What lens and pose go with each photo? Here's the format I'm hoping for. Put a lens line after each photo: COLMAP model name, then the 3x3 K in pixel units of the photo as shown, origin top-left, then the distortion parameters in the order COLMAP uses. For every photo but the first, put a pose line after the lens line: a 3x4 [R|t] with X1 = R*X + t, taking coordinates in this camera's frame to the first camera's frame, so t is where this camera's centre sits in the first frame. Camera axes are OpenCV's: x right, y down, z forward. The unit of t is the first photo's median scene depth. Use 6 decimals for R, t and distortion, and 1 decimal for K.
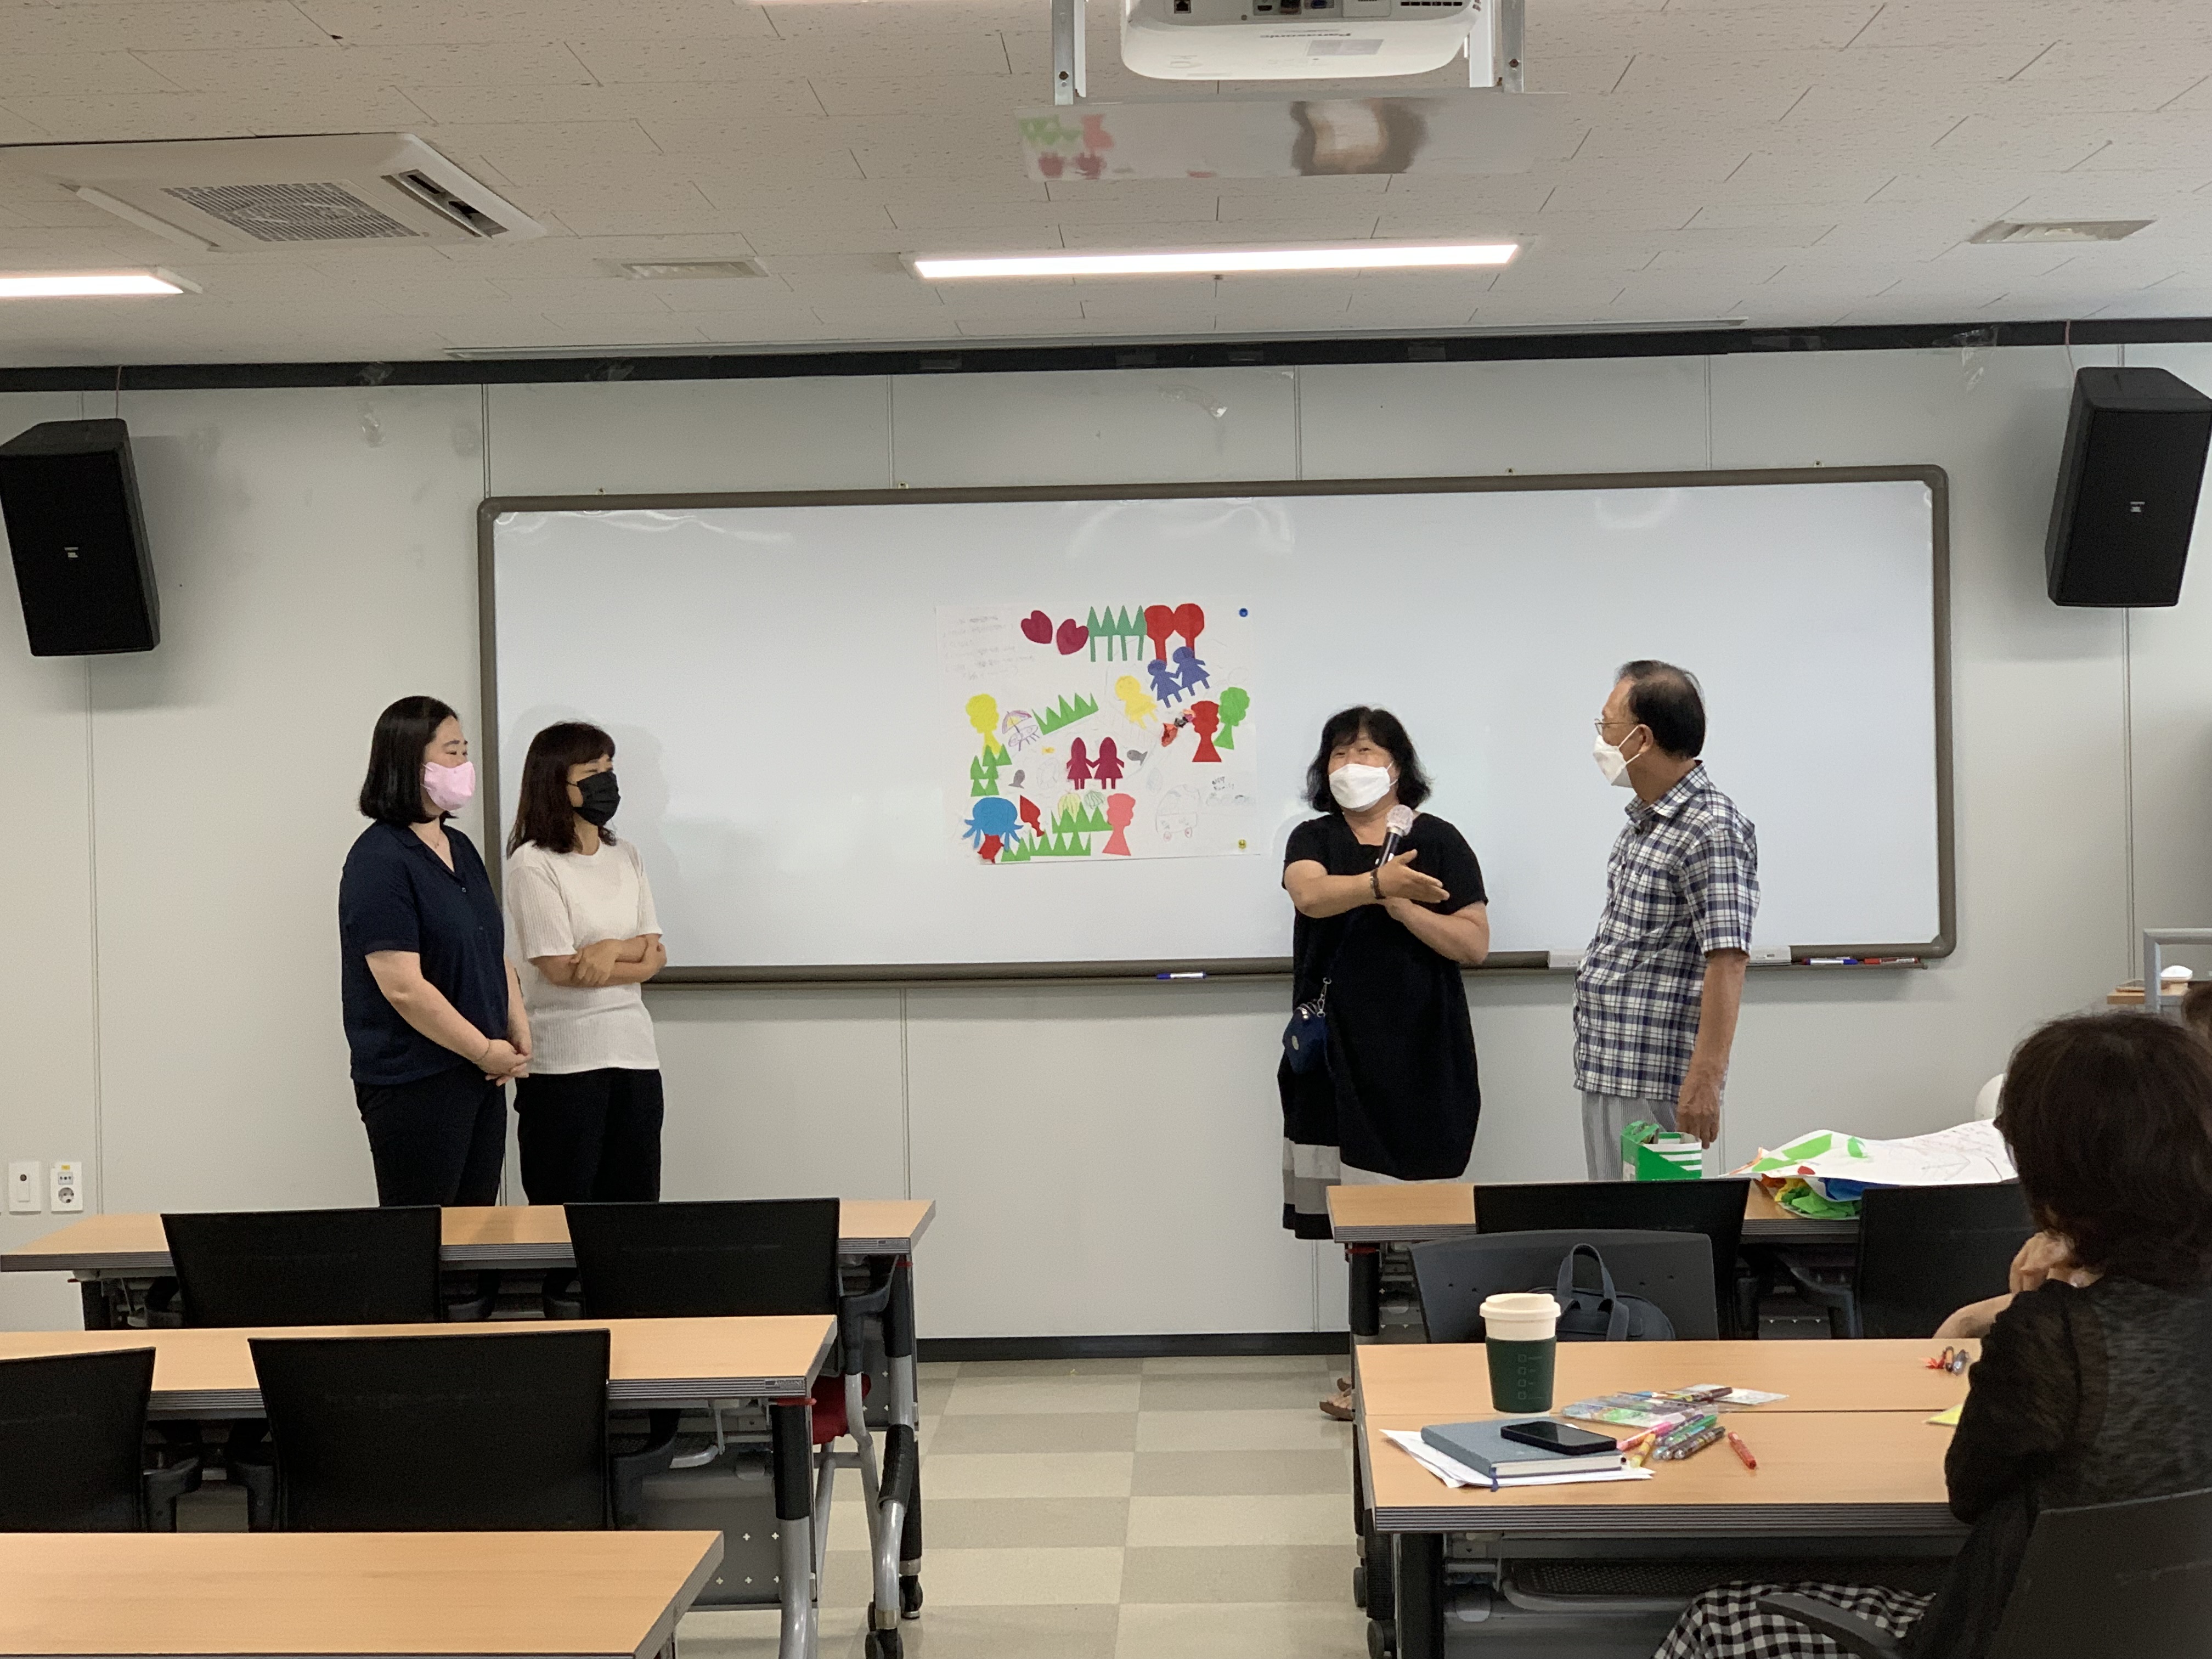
lens RADIAL K [[3522.4, 0, 1106.0], [0, 3522.4, 829.5], [0, 0, 1]] dist [0.055103, 0.113414]
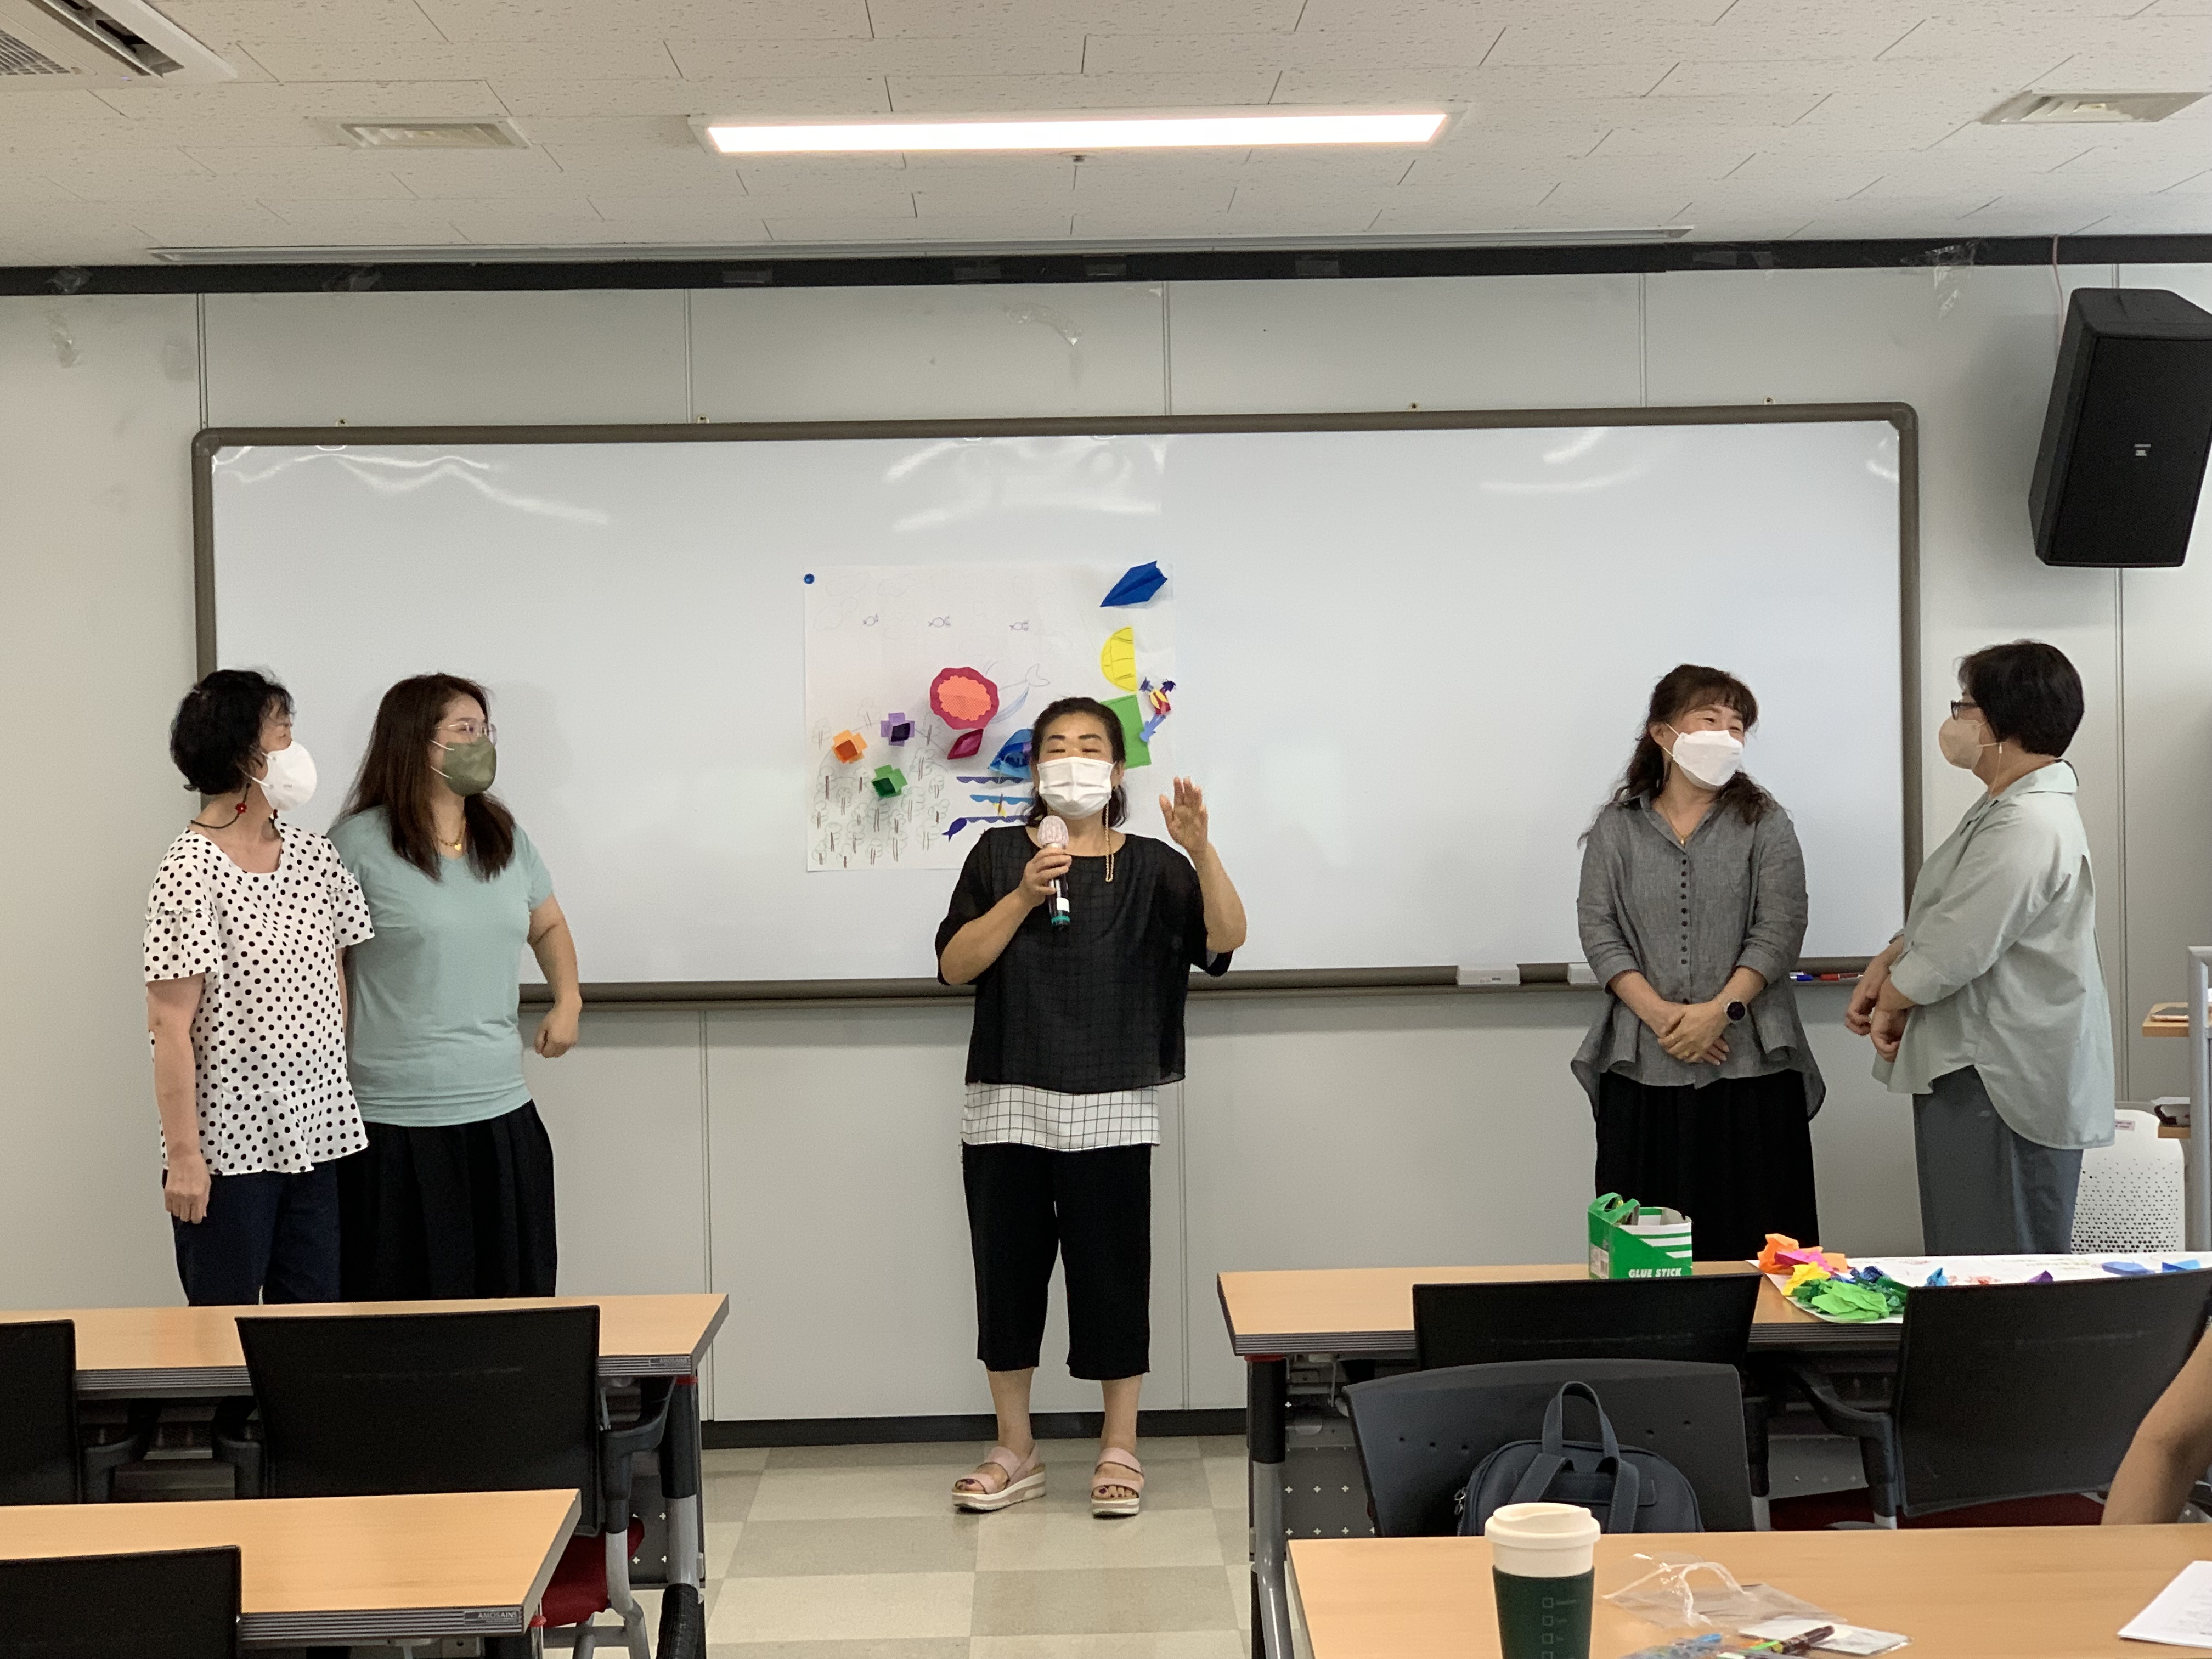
lens RADIAL K [[3522.4, 0, 1106.0], [0, 3522.4, 829.5], [0, 0, 1]] dist [0.055103, 0.113414]
pose [[0.998865, 0.000839, 0.047616, -0.000928], [-0.001029, 0.999992, 0.003964, -0.002157], [-0.047612, -0.004009, 0.998858, 0.150358]]
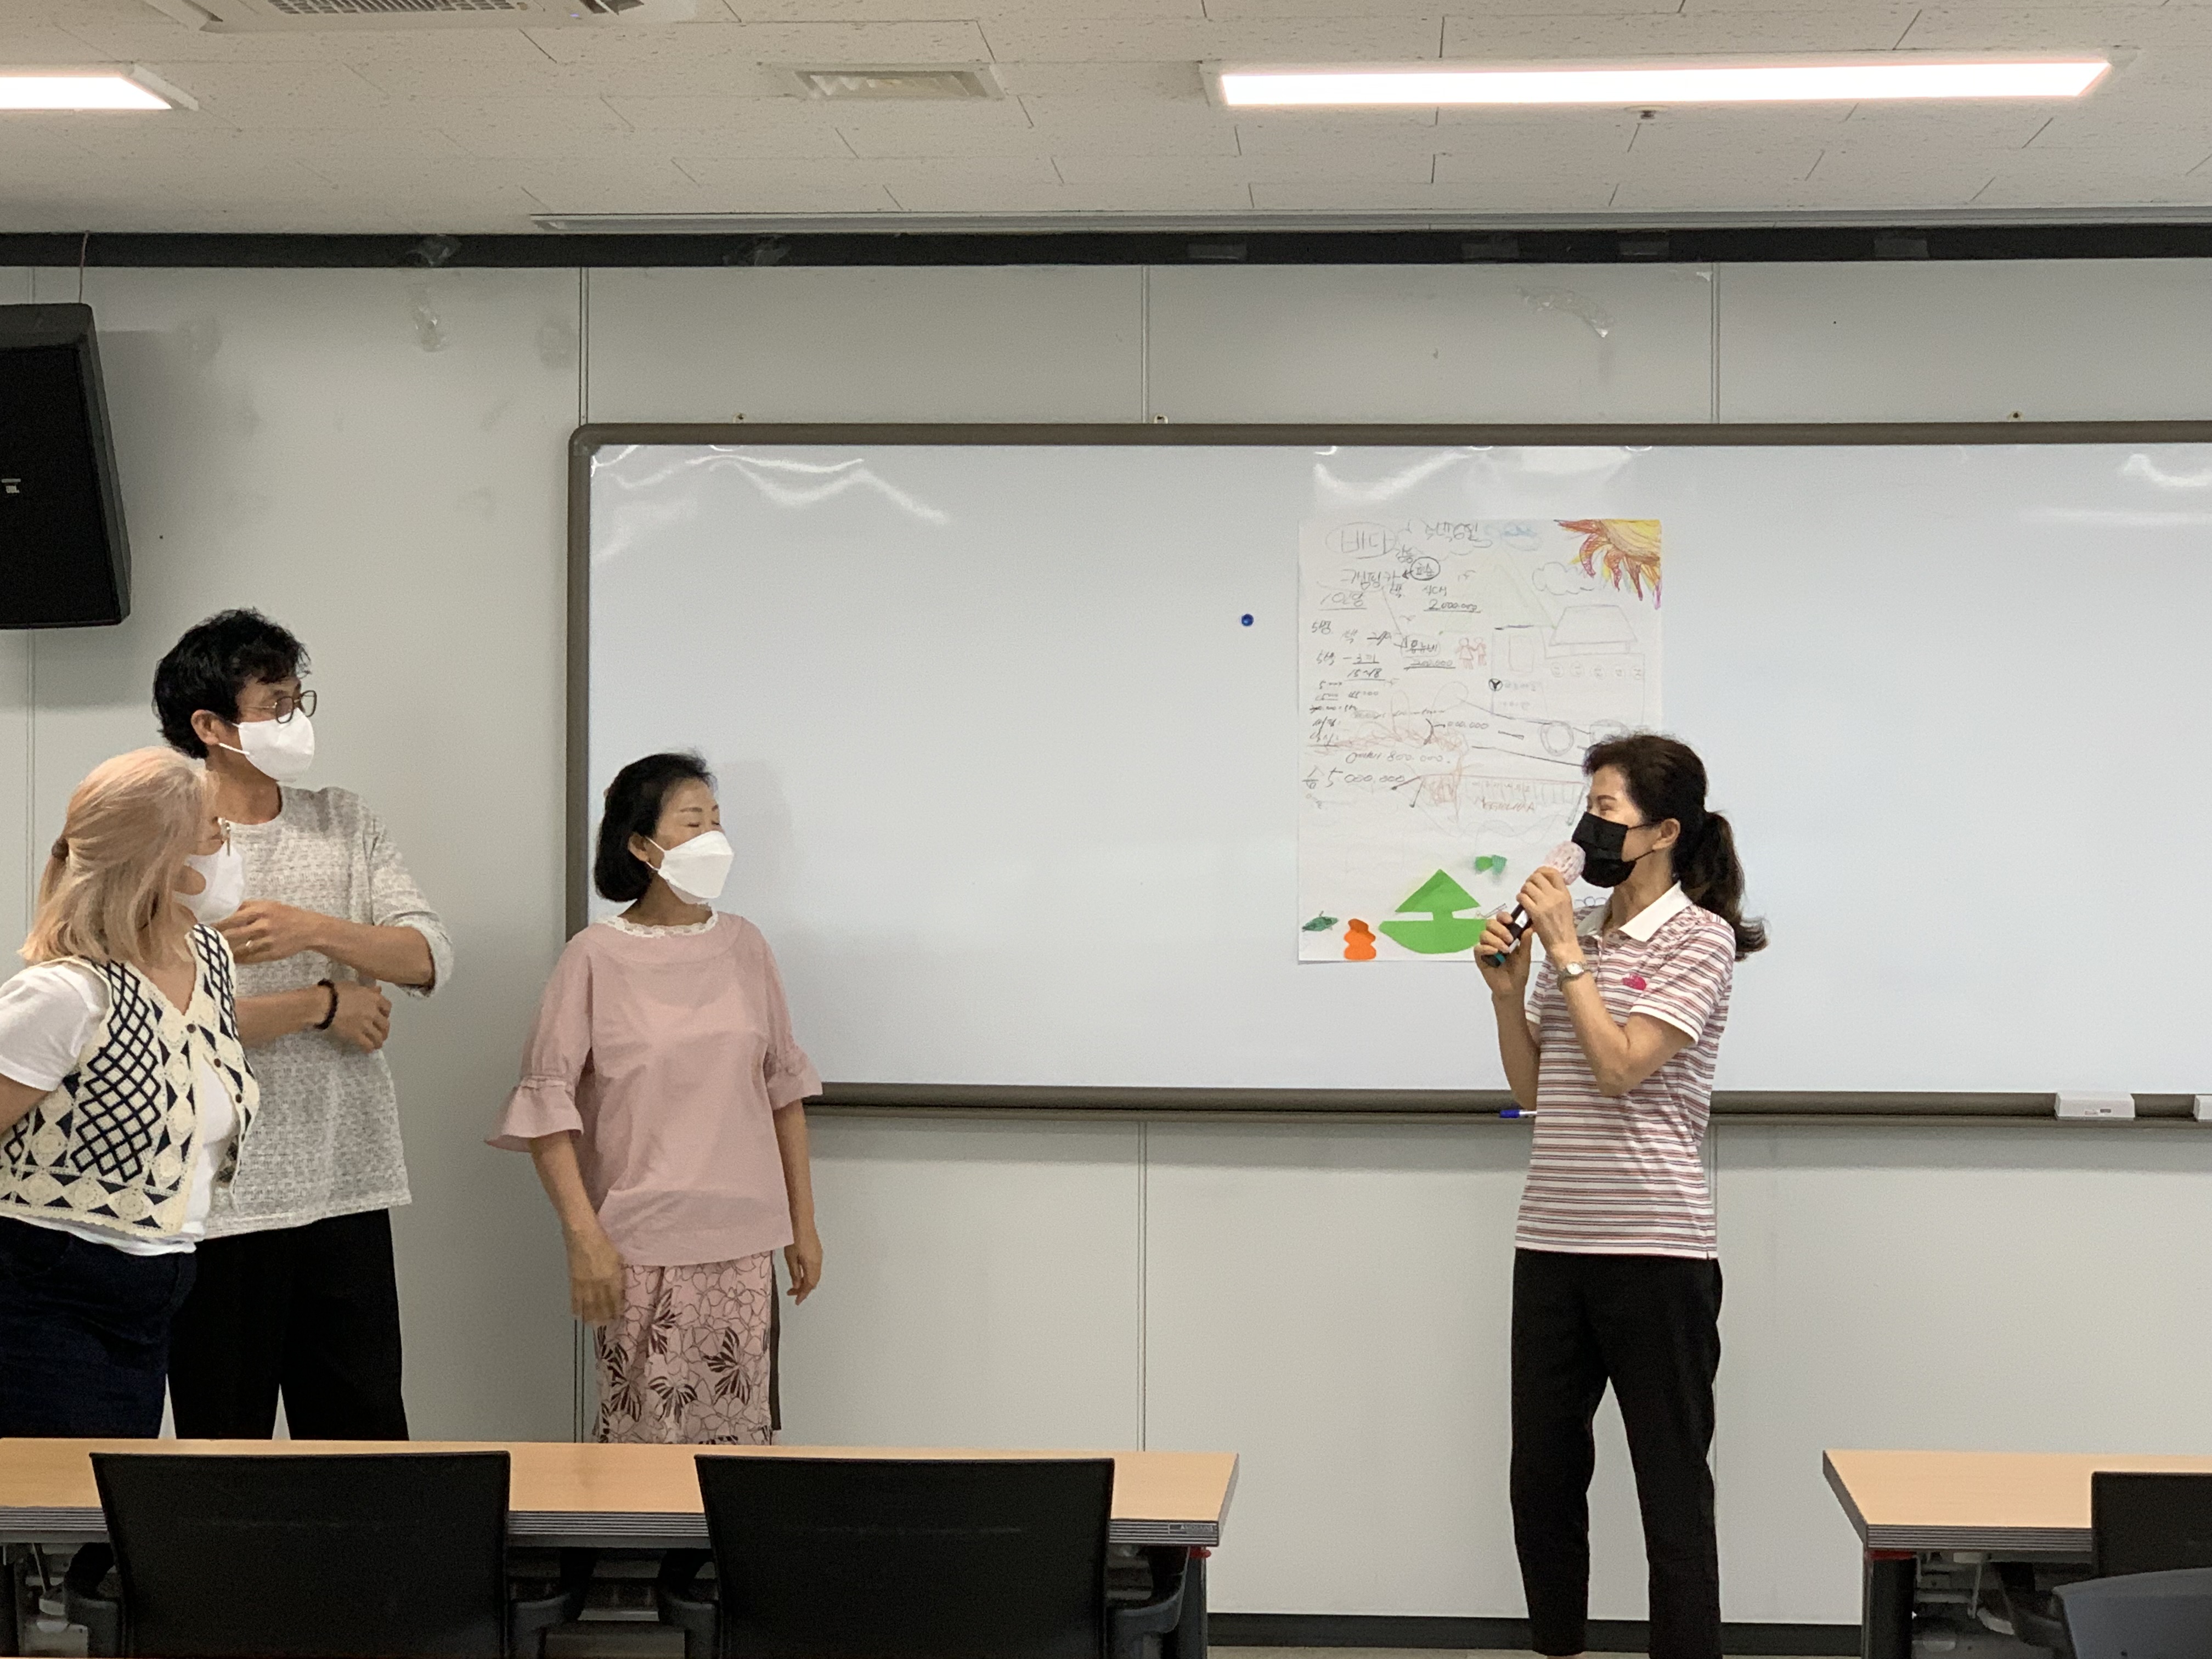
lens RADIAL K [[4247.6, 0, 1106.0], [0, 4247.6, 829.5], [0, 0, 1]] dist [0.035890, 0.398948]
pose [[0.998888, 0.024306, -0.040395, -0.032438], [-0.024993, 0.999550, -0.016597, 0.000408], [0.039973, 0.017589, 0.999046, 0.141447]]
